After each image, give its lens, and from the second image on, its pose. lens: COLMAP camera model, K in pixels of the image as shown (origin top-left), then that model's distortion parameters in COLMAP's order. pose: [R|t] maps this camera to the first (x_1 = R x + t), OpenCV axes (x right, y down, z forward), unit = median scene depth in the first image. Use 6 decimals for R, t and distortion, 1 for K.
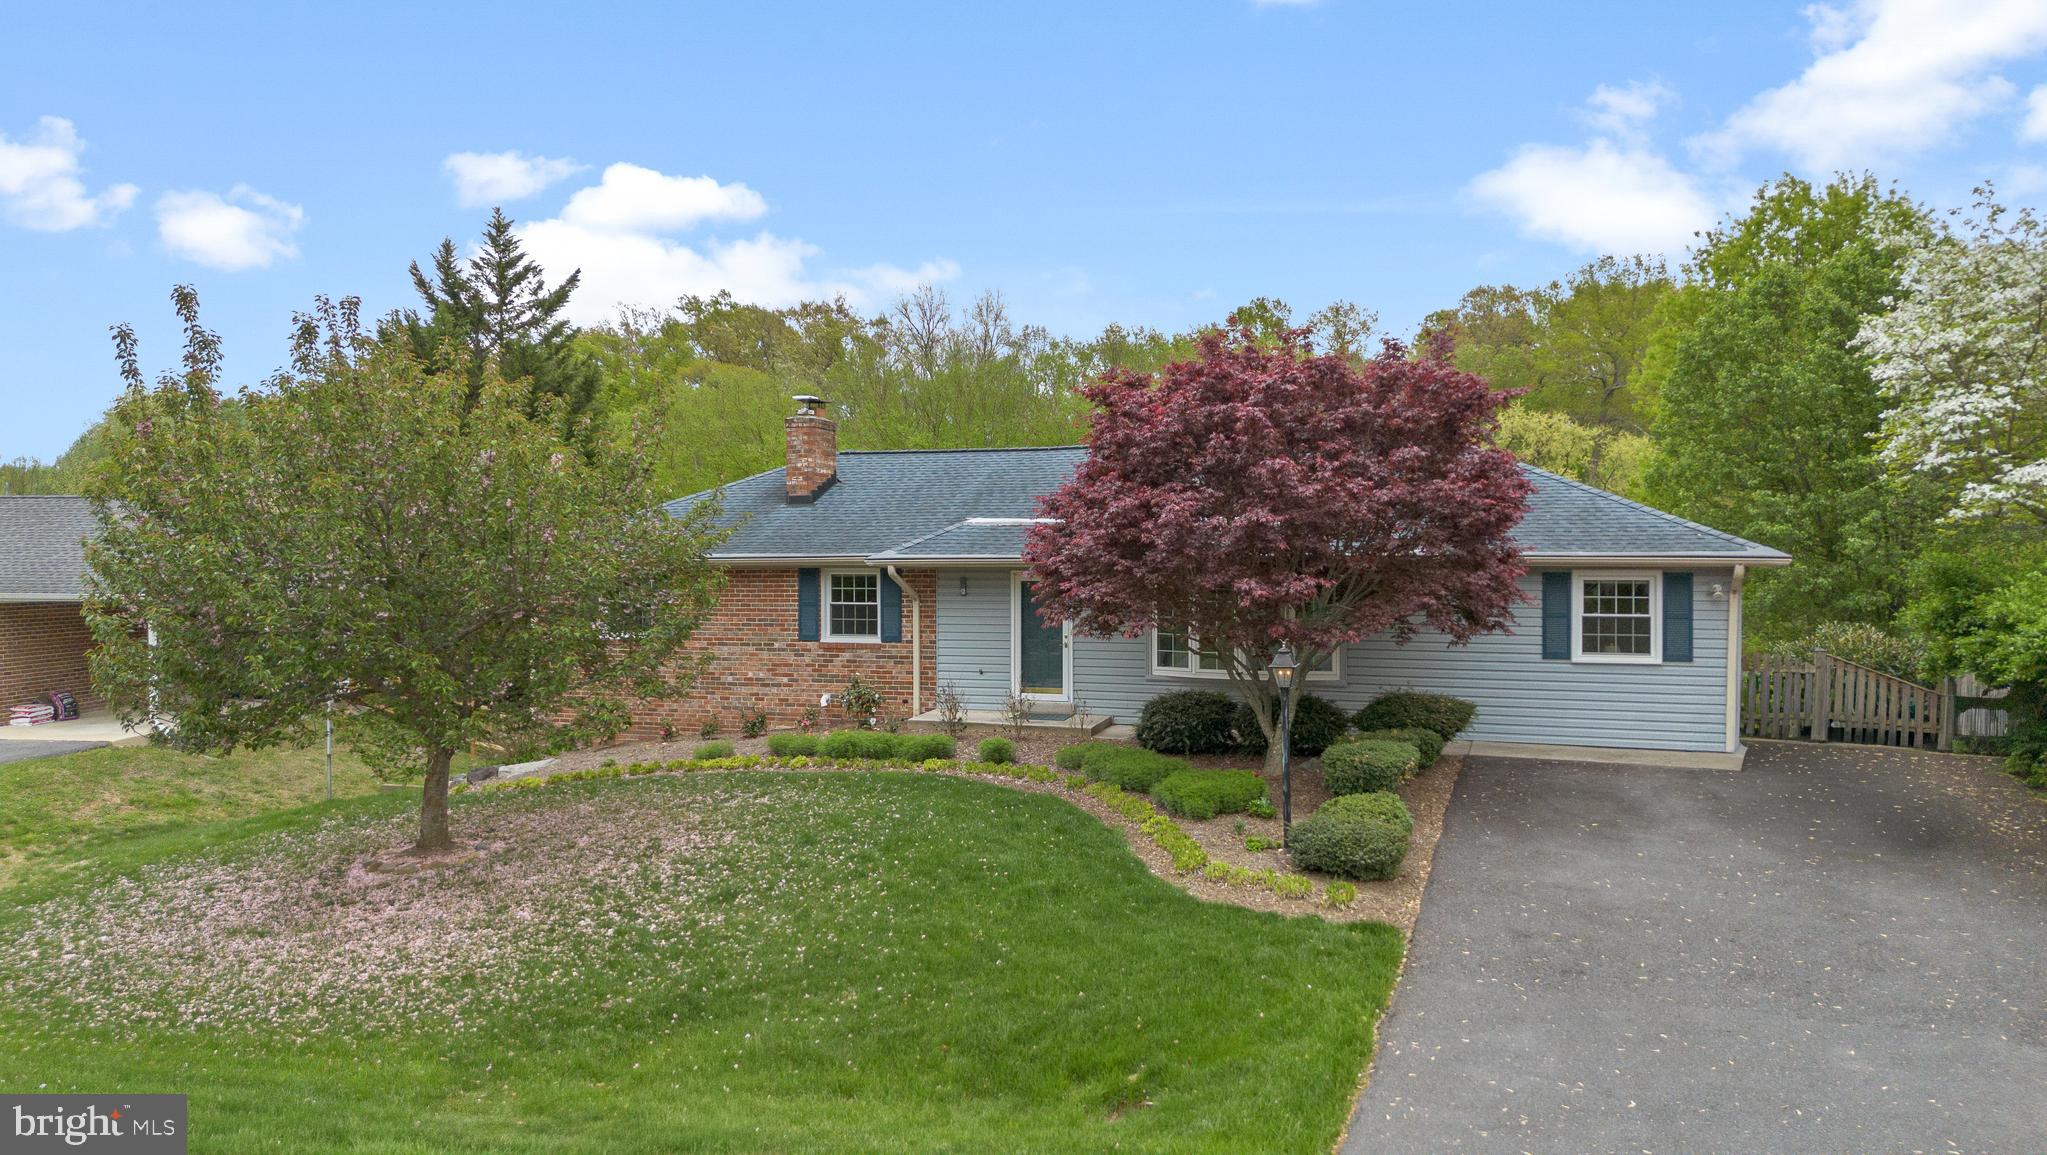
lens RADIAL K [[1421.2, 0, 1005.2], [0, 1421.2, 585.7], [0, 0, 1]] dist [0.082320, -0.098301]
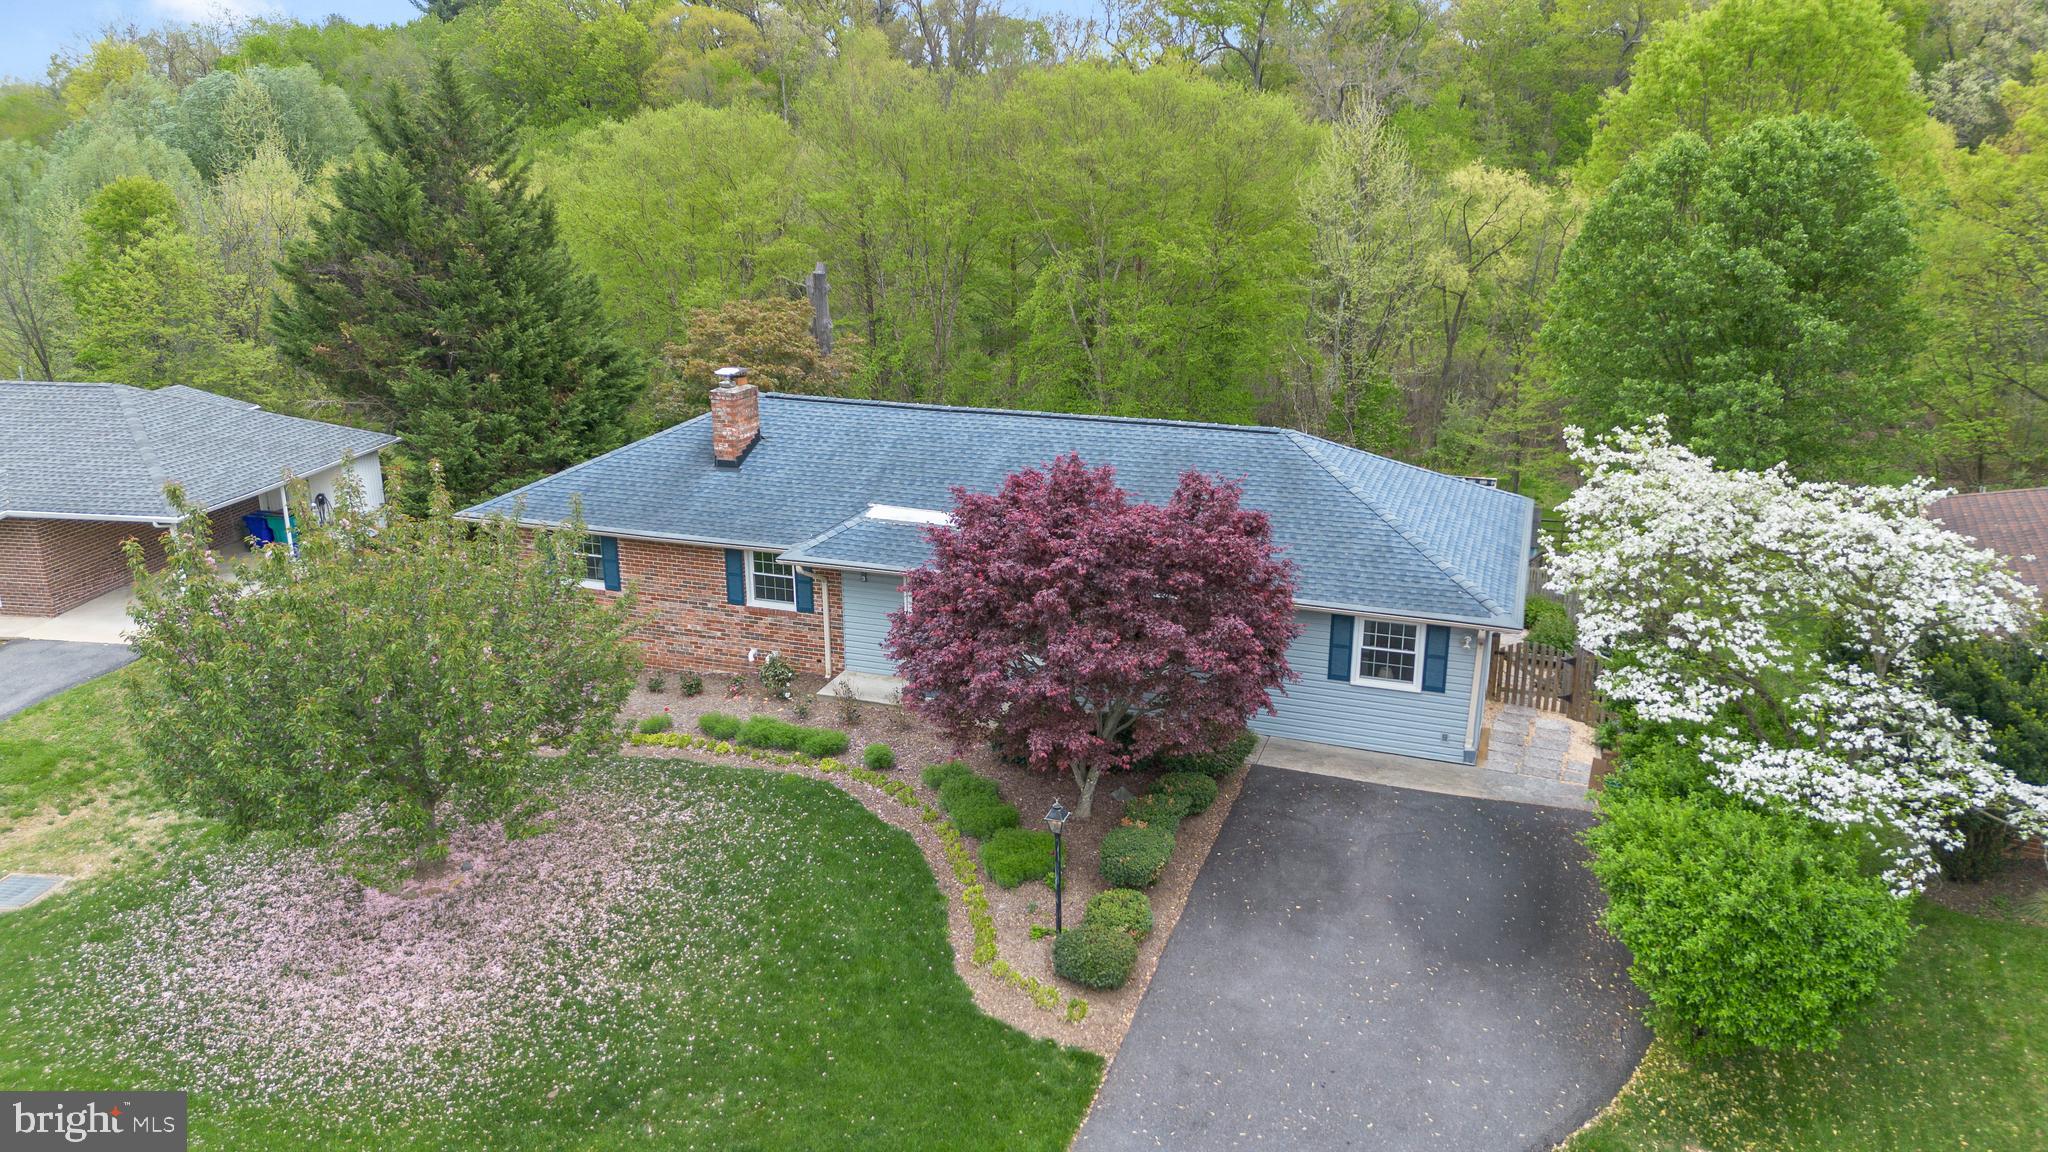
lens RADIAL K [[1411.1, 0, 990.2], [0, 1411.1, 578.2], [0, 0, 1]] dist [0.075997, -0.093256]
pose [[0.999836, -0.001224, -0.018061, 0.113022], [0.005884, 0.965508, 0.260308, -0.350345], [0.017119, -0.260371, 0.965357, -0.139262]]
